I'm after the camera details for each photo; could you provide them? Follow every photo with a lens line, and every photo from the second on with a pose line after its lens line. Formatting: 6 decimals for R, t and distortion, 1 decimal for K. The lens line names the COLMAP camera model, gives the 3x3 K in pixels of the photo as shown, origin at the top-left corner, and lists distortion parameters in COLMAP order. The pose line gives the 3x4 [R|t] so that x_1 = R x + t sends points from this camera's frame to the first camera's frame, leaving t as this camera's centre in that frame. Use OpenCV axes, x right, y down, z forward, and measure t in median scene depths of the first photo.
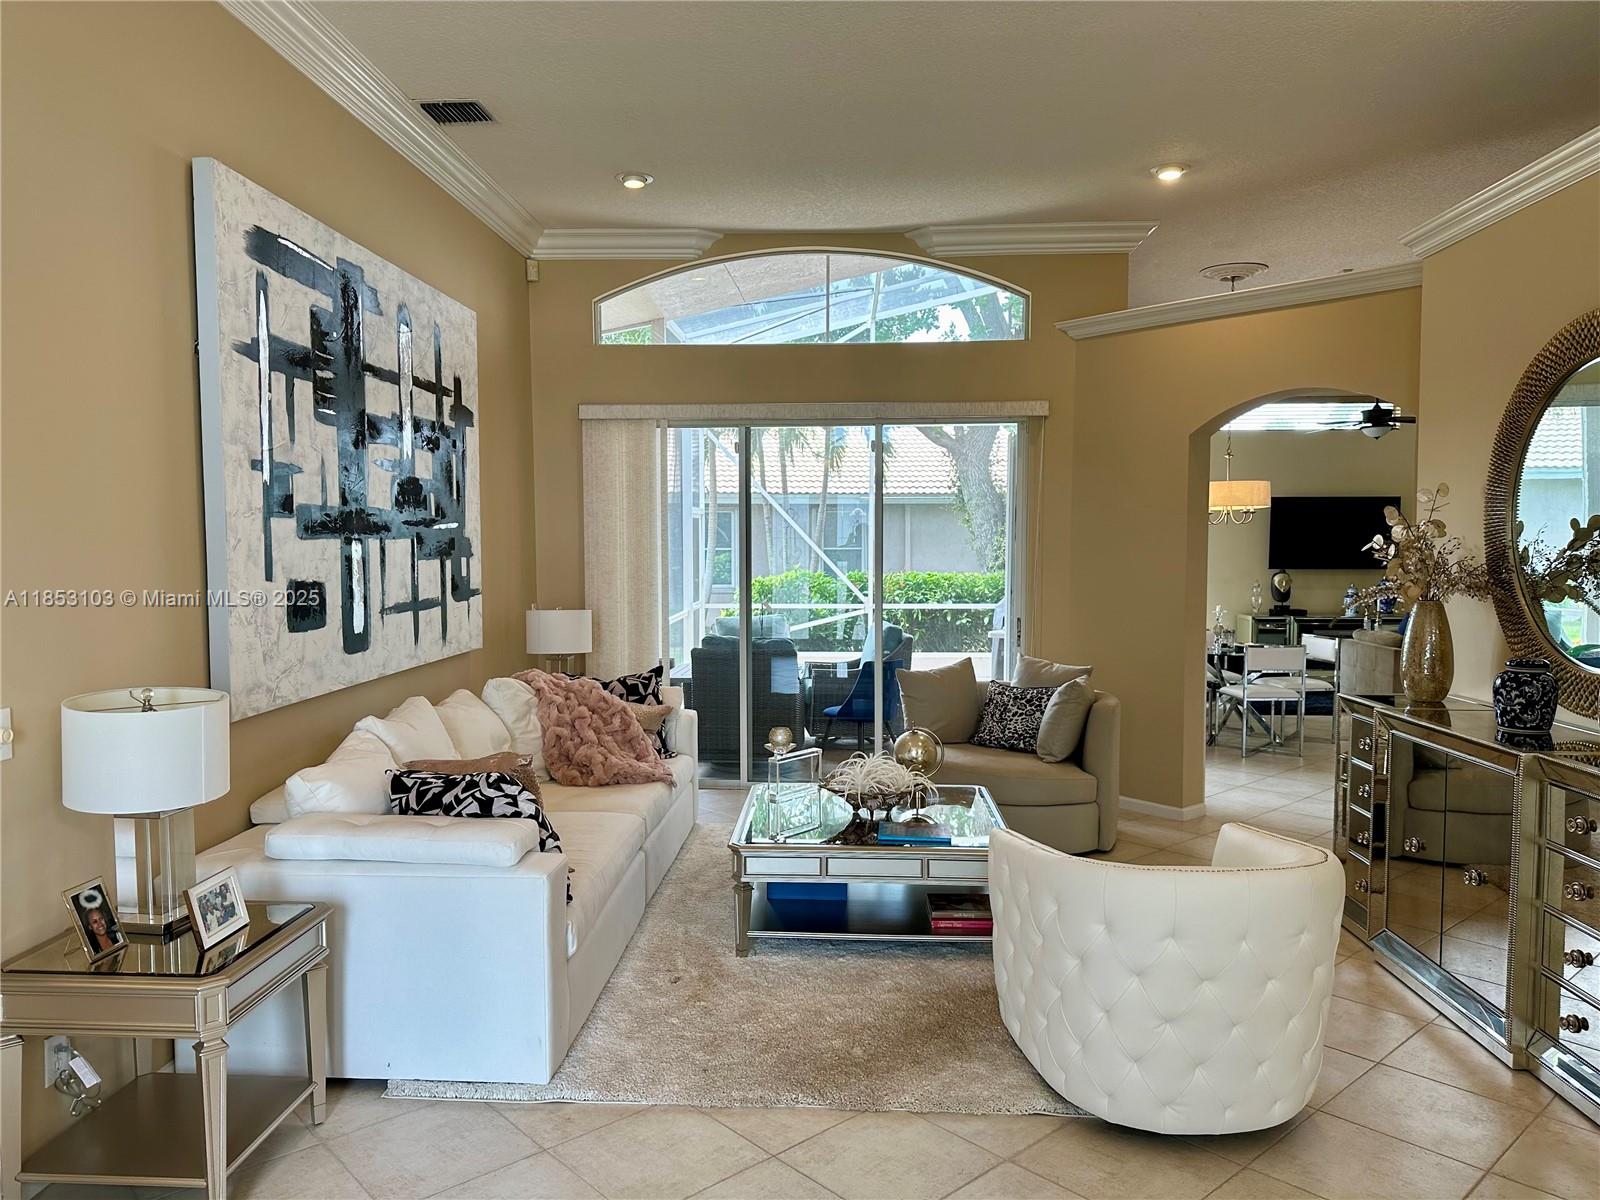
lens RADIAL K [[1109.0, 0, 789.1], [0, 1109.0, 611.4], [0, 0, 1]] dist [0.070975, -0.093294]
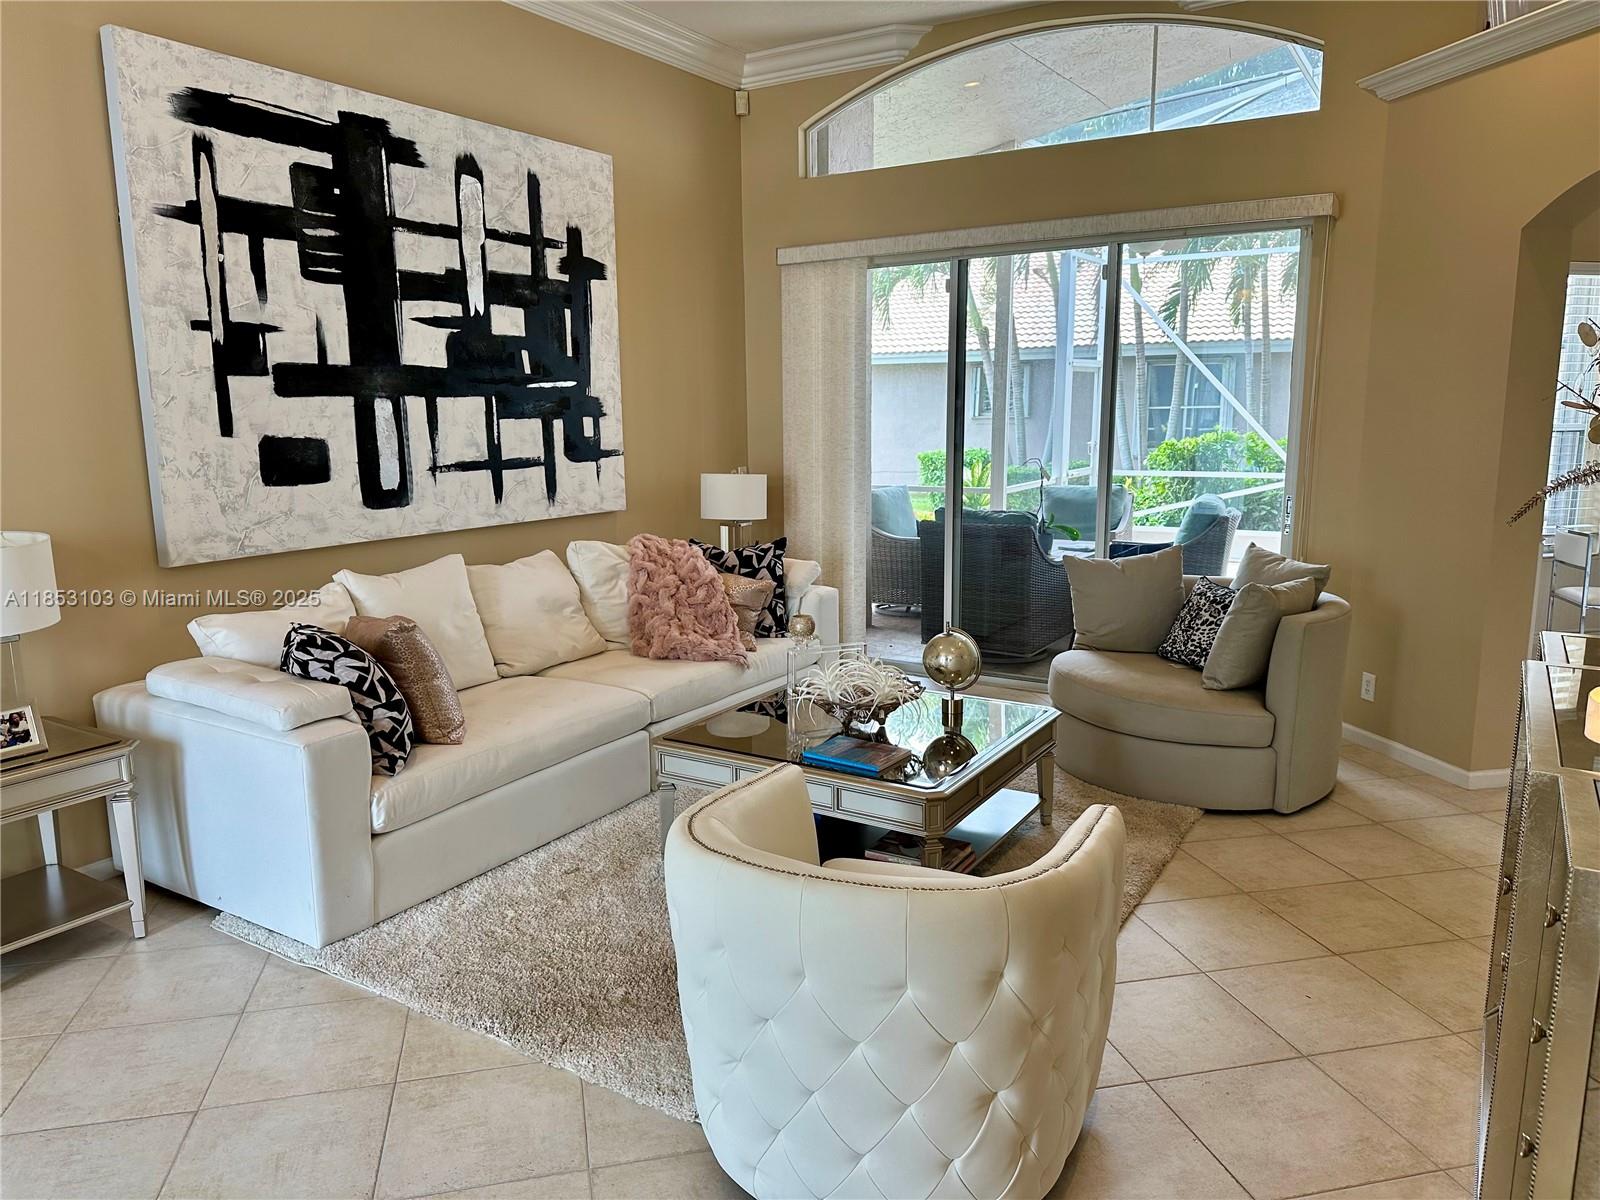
lens RADIAL K [[1118.2, 0, 794.0], [0, 1118.2, 599.8], [0, 0, 1]] dist [0.059877, -0.068020]
pose [[0.876924, 0.076422, -0.474514, 0.473614], [-0.023204, 0.992858, 0.117020, -0.010403], [0.480068, -0.091607, 0.872435, 0.279365]]
